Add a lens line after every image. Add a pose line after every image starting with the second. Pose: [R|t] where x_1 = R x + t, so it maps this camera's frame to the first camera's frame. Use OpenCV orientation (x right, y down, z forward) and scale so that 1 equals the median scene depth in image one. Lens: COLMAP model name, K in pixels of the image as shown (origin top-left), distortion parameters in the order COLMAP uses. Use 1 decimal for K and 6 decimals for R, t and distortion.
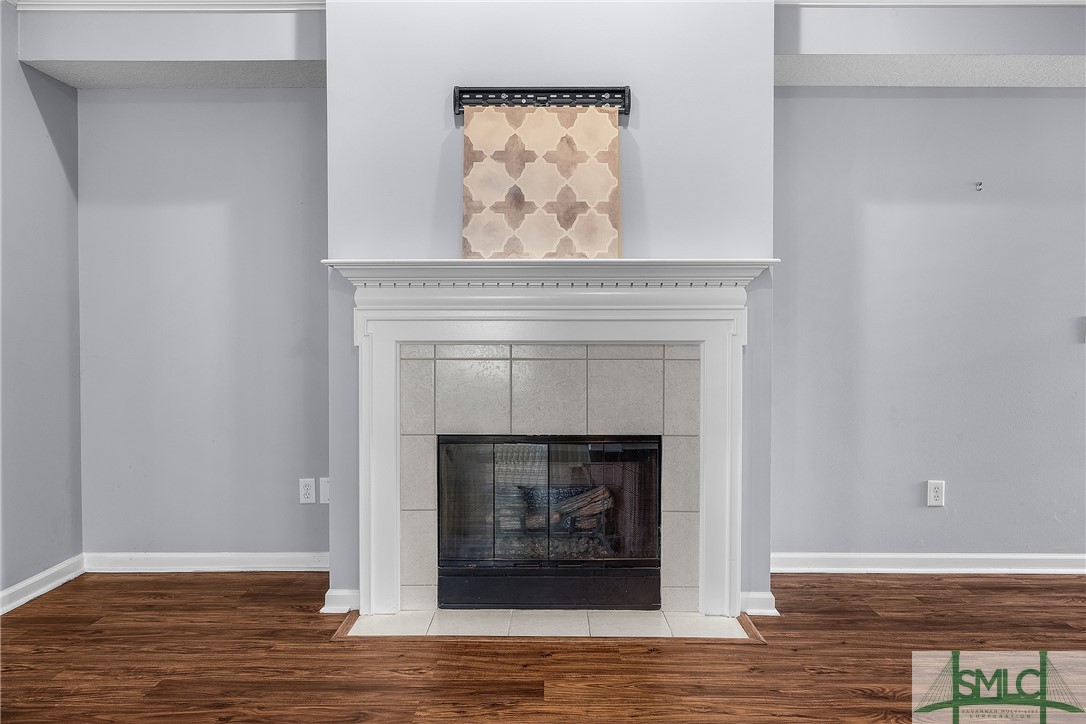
lens RADIAL K [[788.8, 0, 543.0], [0, 788.8, 362.0], [0, 0, 1]] dist [-0.001094, 0.000676]
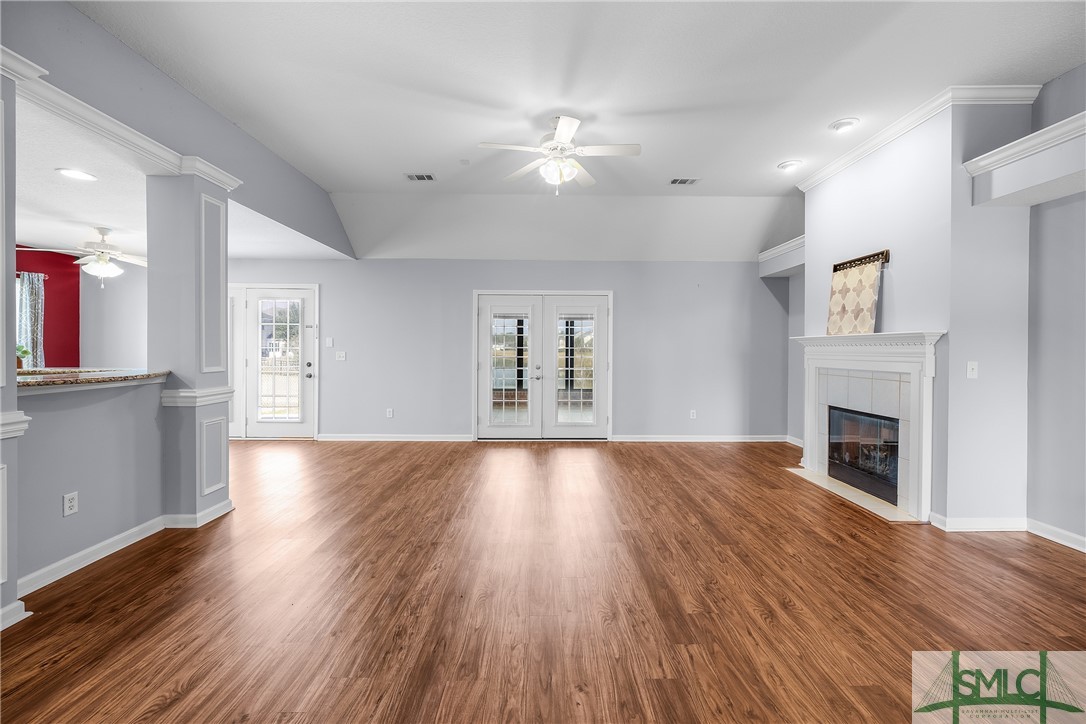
lens RADIAL K [[455.7, 0, 525.1], [0, 455.7, 354.8], [0, 0, 1]] dist [0.000293, 0.000314]
pose [[-0.014530, 0.013687, -0.999801, 1.352449], [-0.032325, 0.999377, 0.014151, -0.057153], [0.999372, 0.032524, -0.014078, 0.065840]]
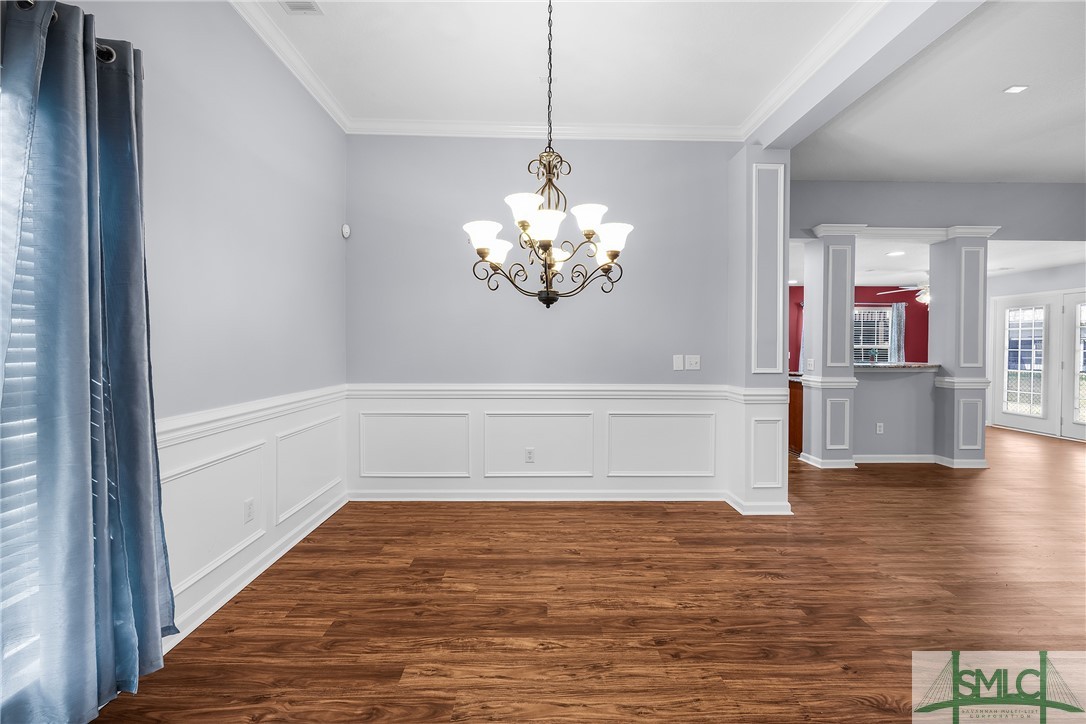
lens RADIAL K [[453.0, 0, 565.6], [0, 453.0, 350.6], [0, 0, 1]] dist [0.000831, -0.000106]
pose [[-0.999355, -0.004159, -0.035662, 1.743140], [-0.005294, 0.999480, 0.031797, -0.076127], [0.035512, 0.031965, -0.998858, 0.844677]]
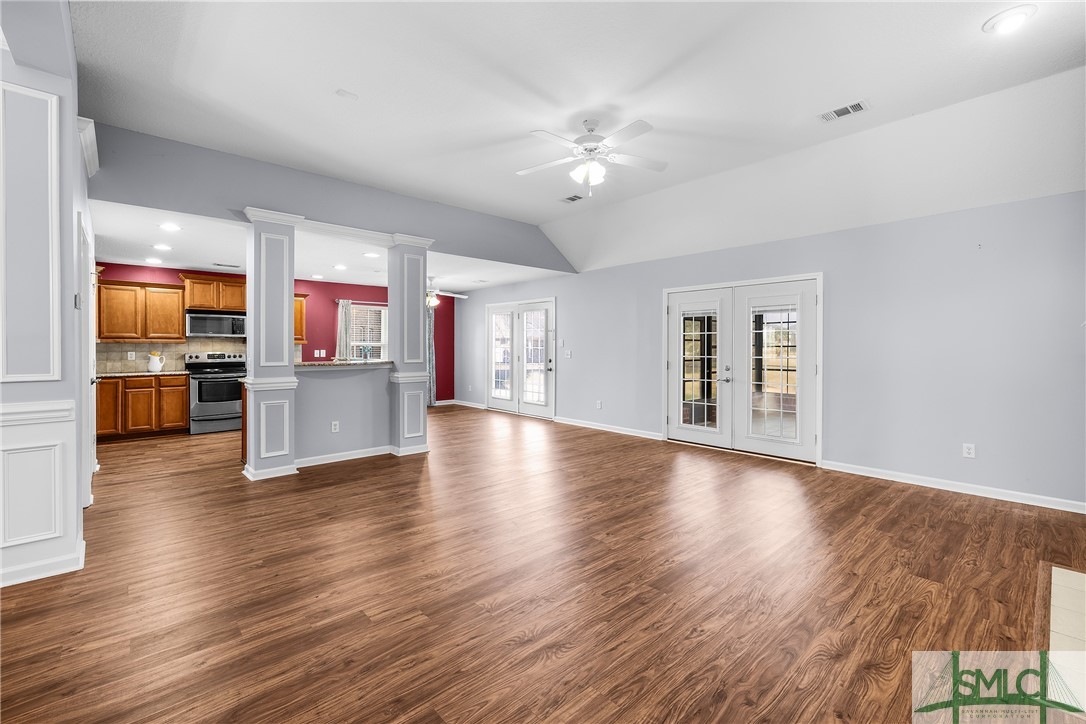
lens RADIAL K [[440.0, 0, 540.8], [0, 440.0, 349.6], [0, 0, 1]] dist [0.000360, 0.000098]
pose [[-0.744364, 0.002518, -0.667770, 1.032502], [-0.019120, 0.999503, 0.025082, -0.079212], [0.667501, 0.031438, -0.743945, 0.916608]]
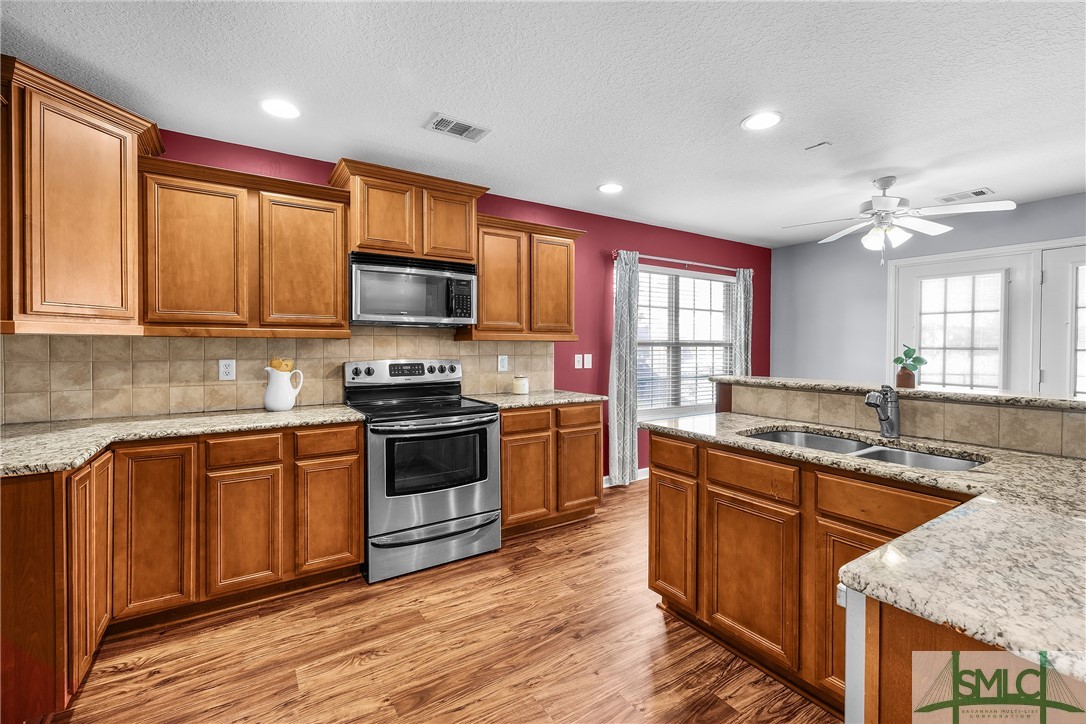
lens RADIAL K [[453.0, 0, 565.6], [0, 453.0, 350.6], [0, 0, 1]] dist [0.000831, -0.000106]
pose [[-0.826435, 0.001666, -0.563030, 1.038002], [-0.017962, 0.999409, 0.029322, -0.031136], [0.562746, 0.034346, -0.825916, -0.941815]]
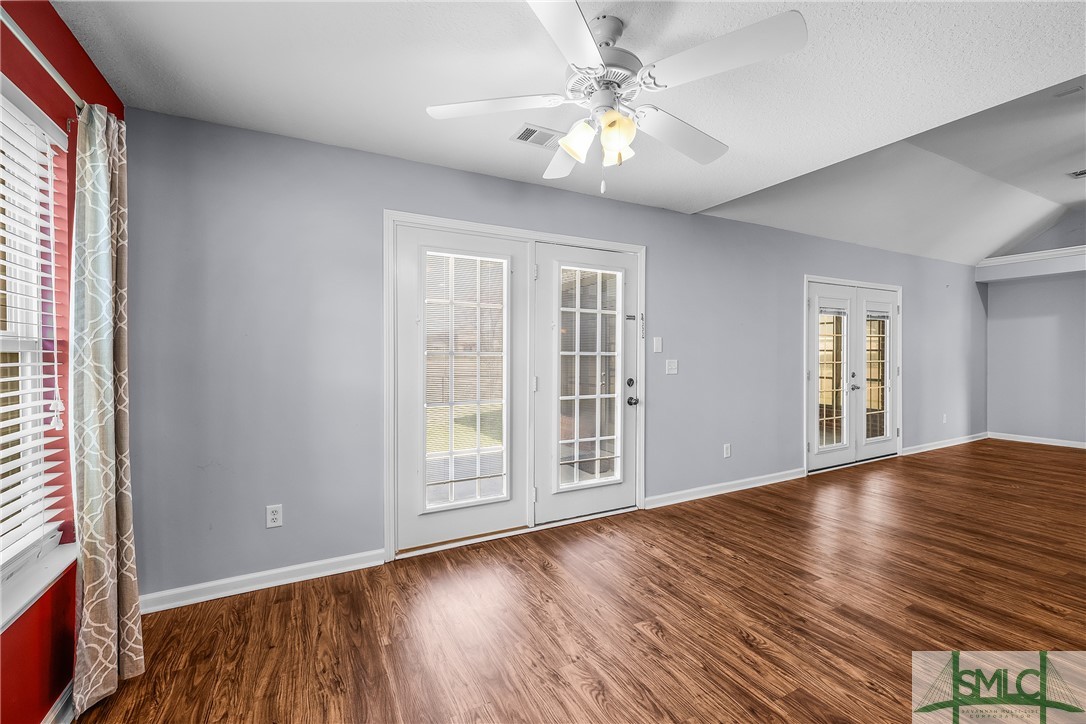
lens RADIAL K [[455.7, 0, 525.1], [0, 455.7, 354.8], [0, 0, 1]] dist [0.000293, 0.000314]
pose [[0.448599, 0.007341, -0.893703, 0.246153], [-0.022467, 0.999743, -0.003065, -0.014683], [0.893451, 0.021454, 0.448649, -1.752418]]
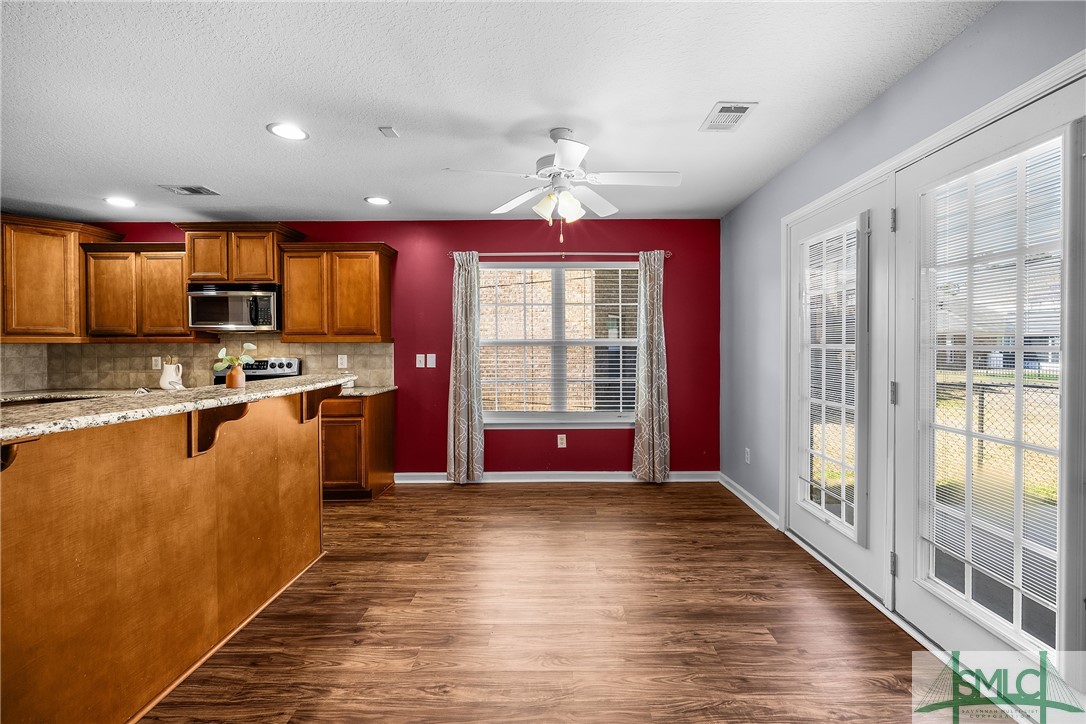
lens RADIAL K [[461.0, 0, 572.0], [0, 461.0, 353.7], [0, 0, 1]] dist [0.000761, 0.000071]
pose [[-0.999611, 0.003105, -0.027732, -0.202456], [0.001962, 0.999150, 0.041173, -0.042522], [0.027836, 0.041103, -0.998767, -0.543654]]
